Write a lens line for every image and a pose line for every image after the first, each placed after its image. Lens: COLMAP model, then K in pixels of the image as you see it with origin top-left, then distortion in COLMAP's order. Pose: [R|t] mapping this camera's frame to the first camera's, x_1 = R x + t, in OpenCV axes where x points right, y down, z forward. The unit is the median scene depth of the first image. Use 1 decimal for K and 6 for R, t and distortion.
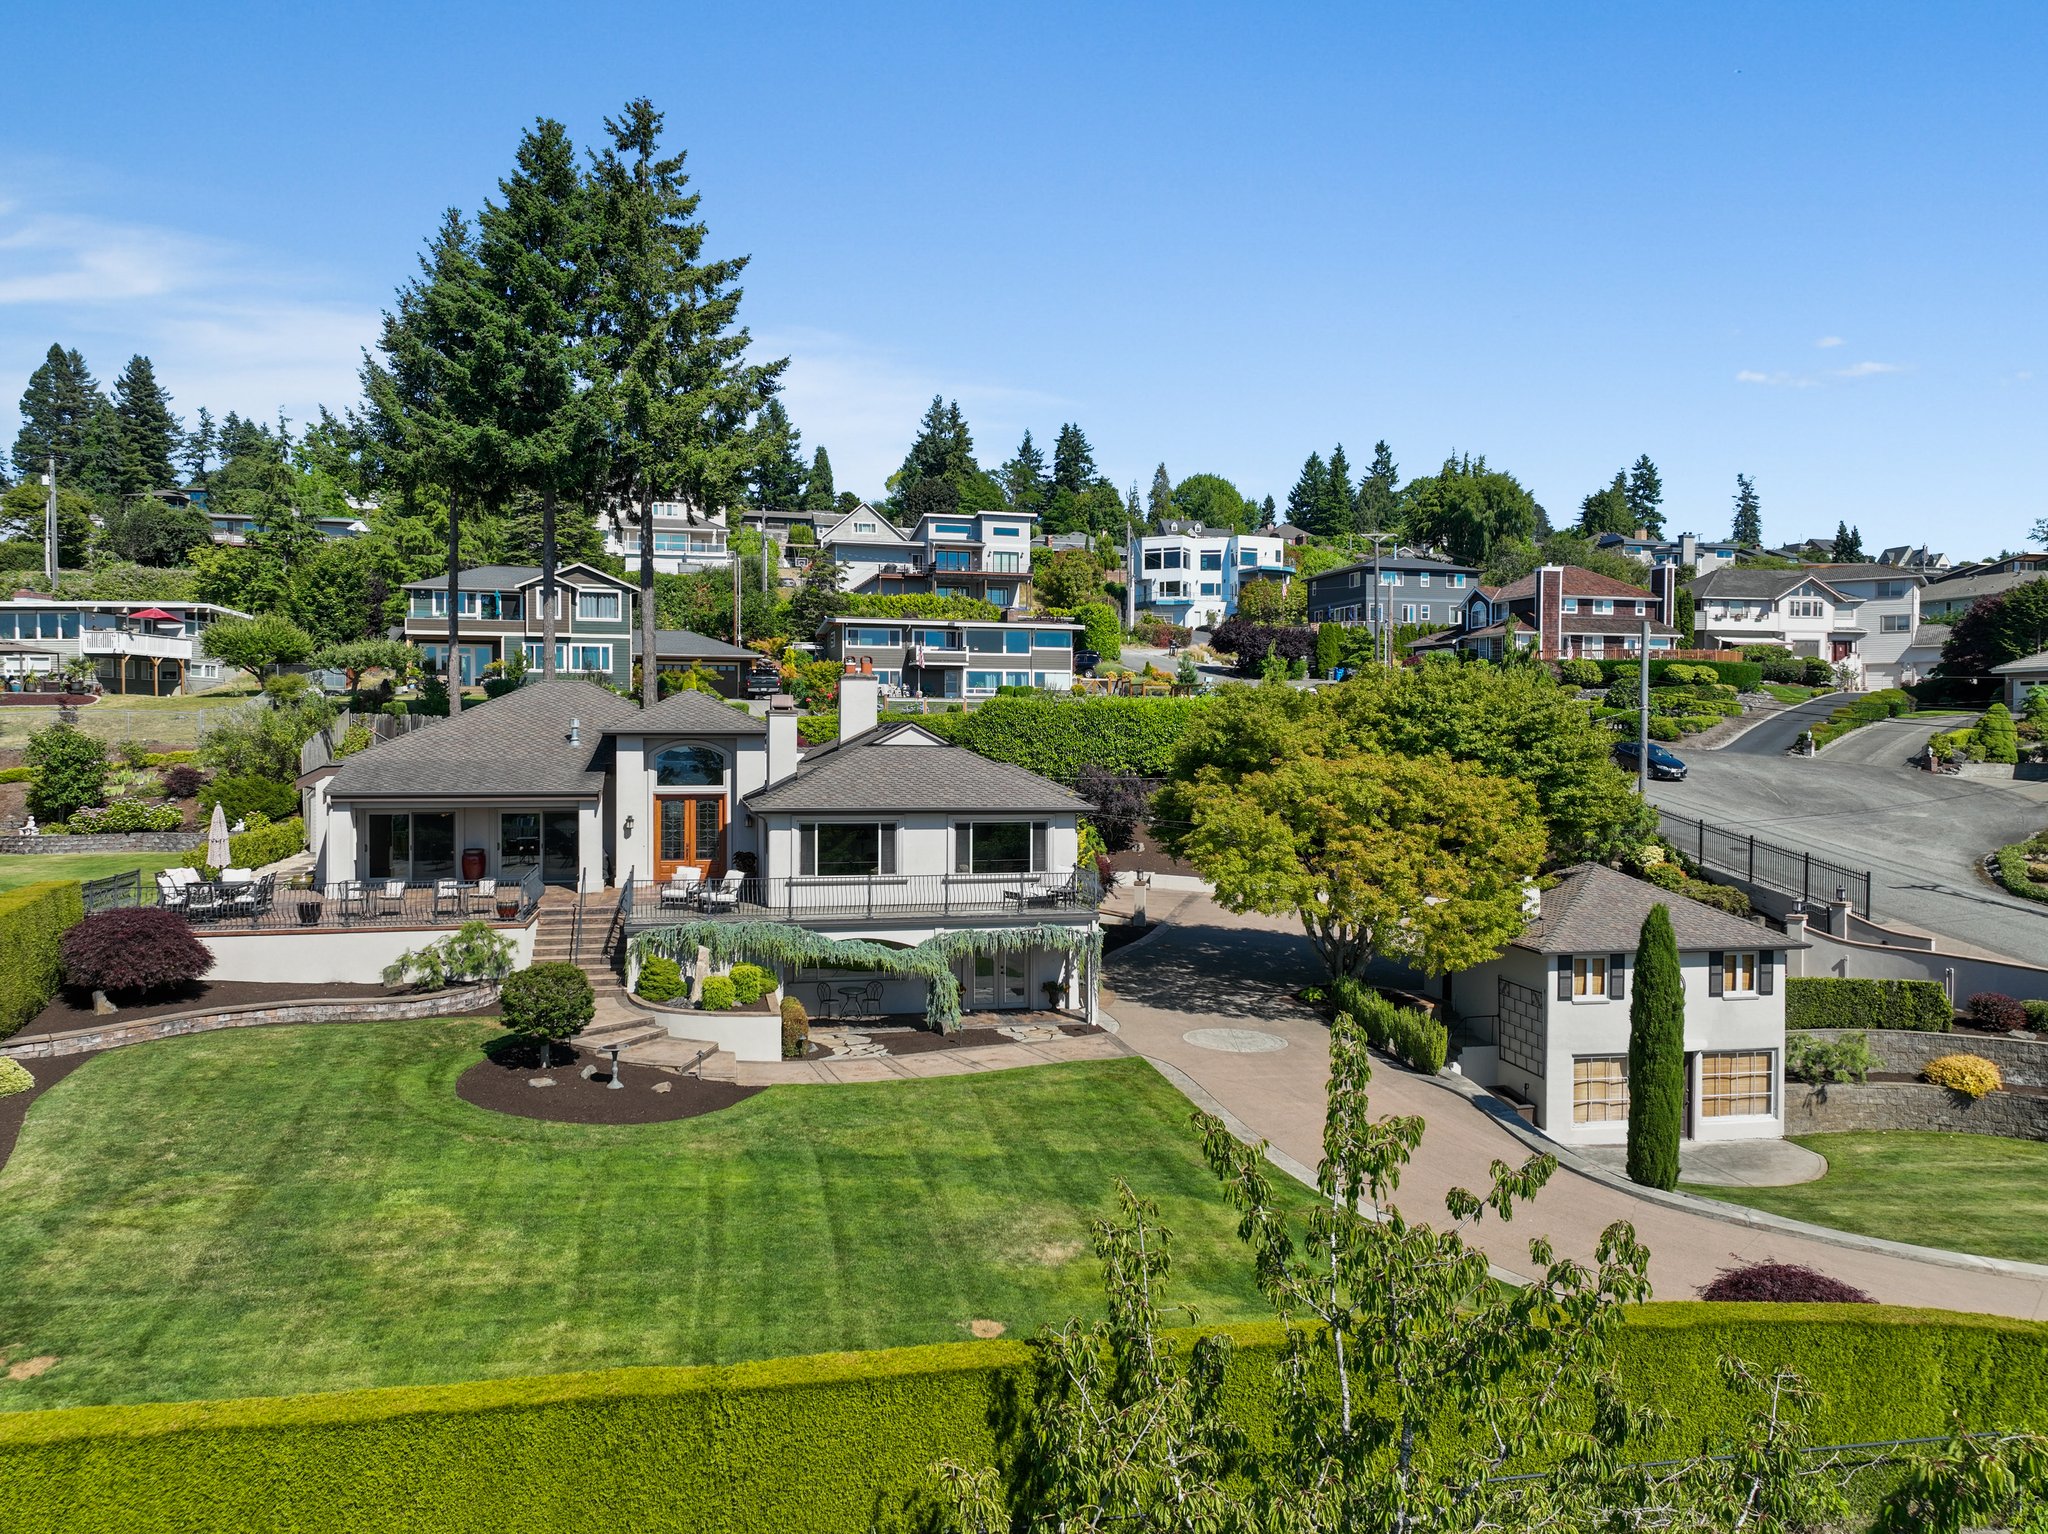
lens RADIAL K [[1442.2, 0, 1025.9], [0, 1442.2, 765.0], [0, 0, 1]] dist [0.002002, 0.009795]
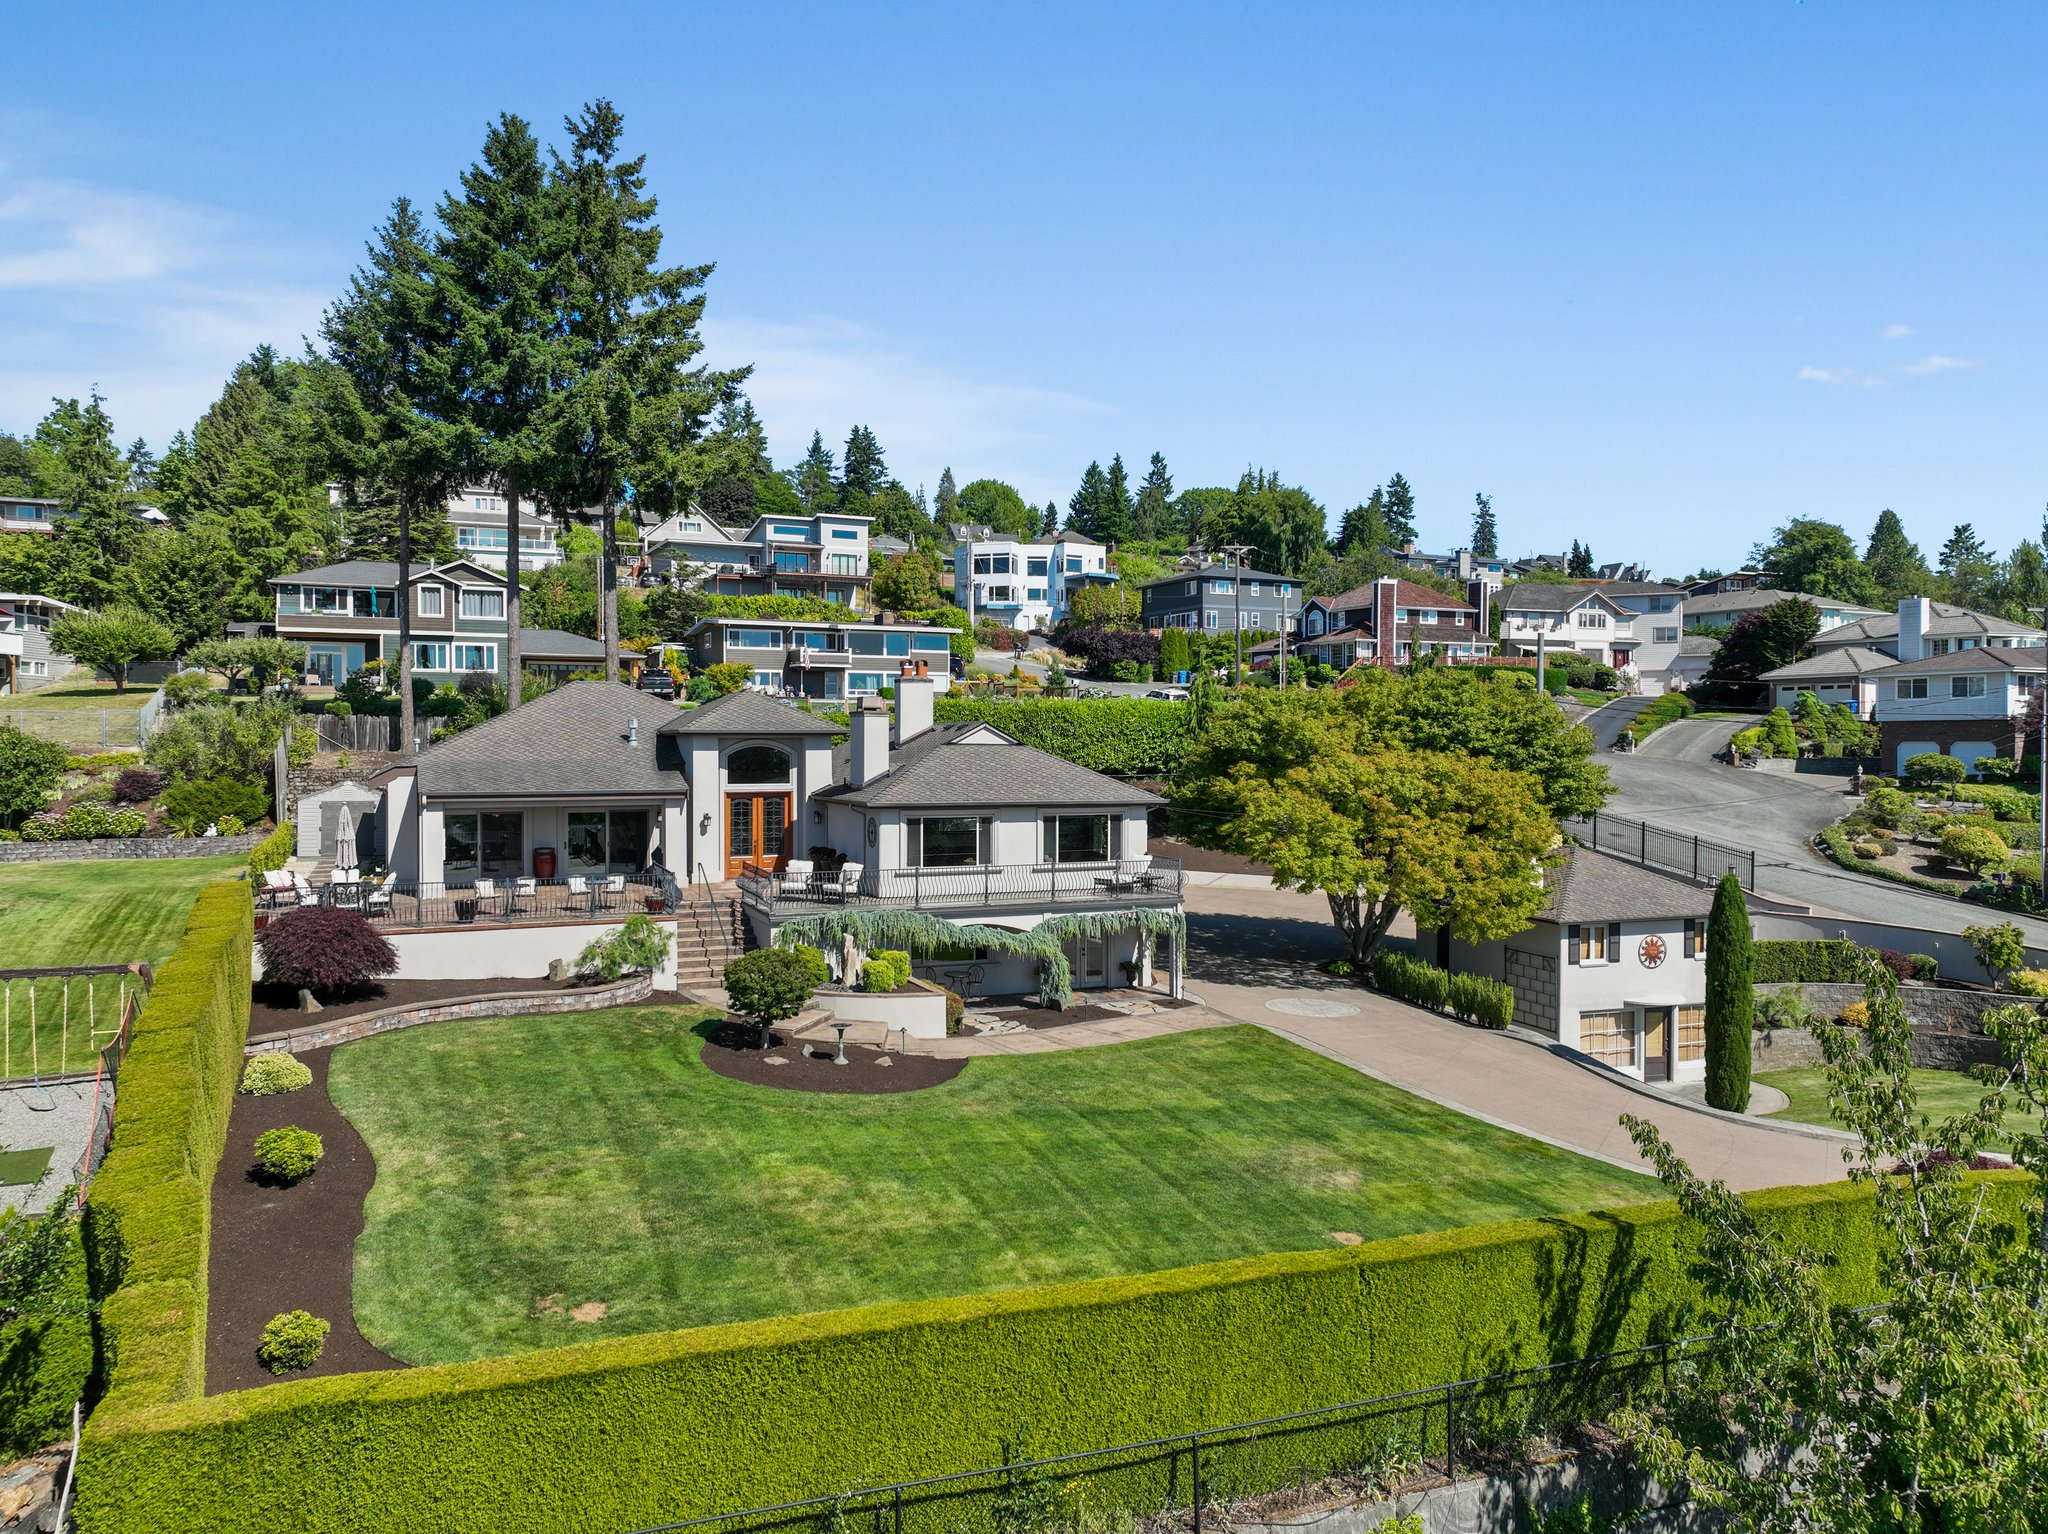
lens RADIAL K [[1439.6, 0, 1025.9], [0, 1439.6, 764.5], [0, 0, 1]] dist [0.002497, 0.009200]
pose [[0.985821, -0.005234, 0.167718, -0.149751], [0.005461, 0.999985, -0.000894, 0.001622], [-0.167710, 0.001798, 0.985835, -0.034527]]
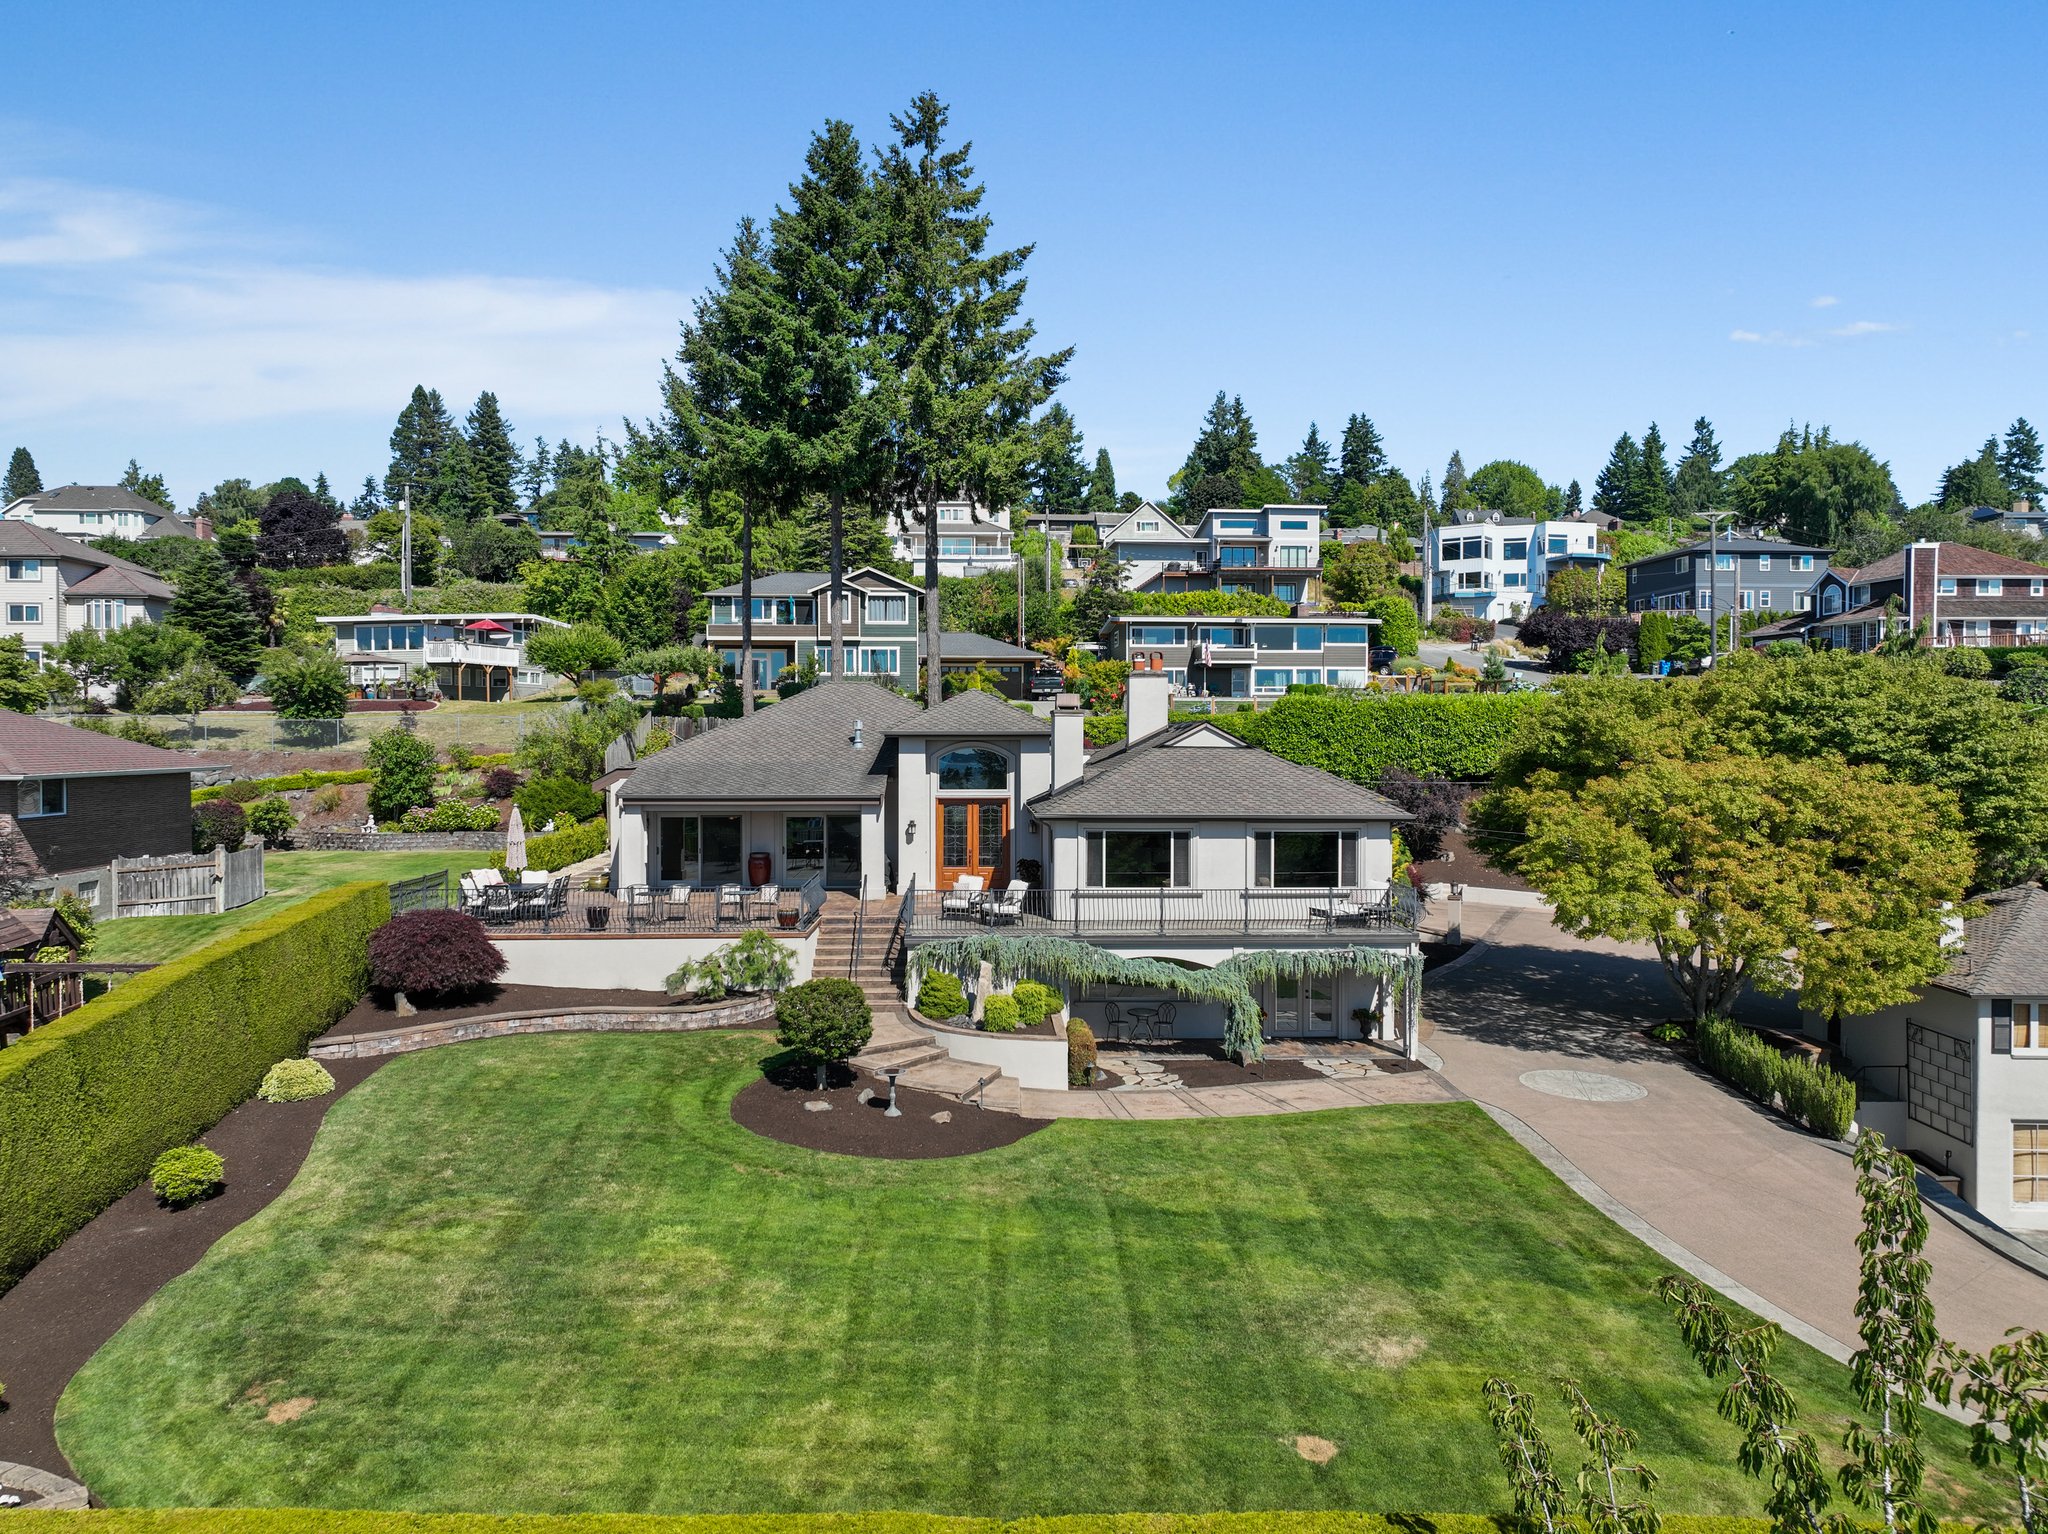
lens RADIAL K [[1439.6, 0, 1025.9], [0, 1439.6, 764.5], [0, 0, 1]] dist [0.002497, 0.009200]
pose [[0.981217, 0.000485, -0.192907, -0.009576], [-0.000686, 0.999999, -0.000975, -0.000980], [0.192906, 0.001089, 0.981217, 0.047453]]
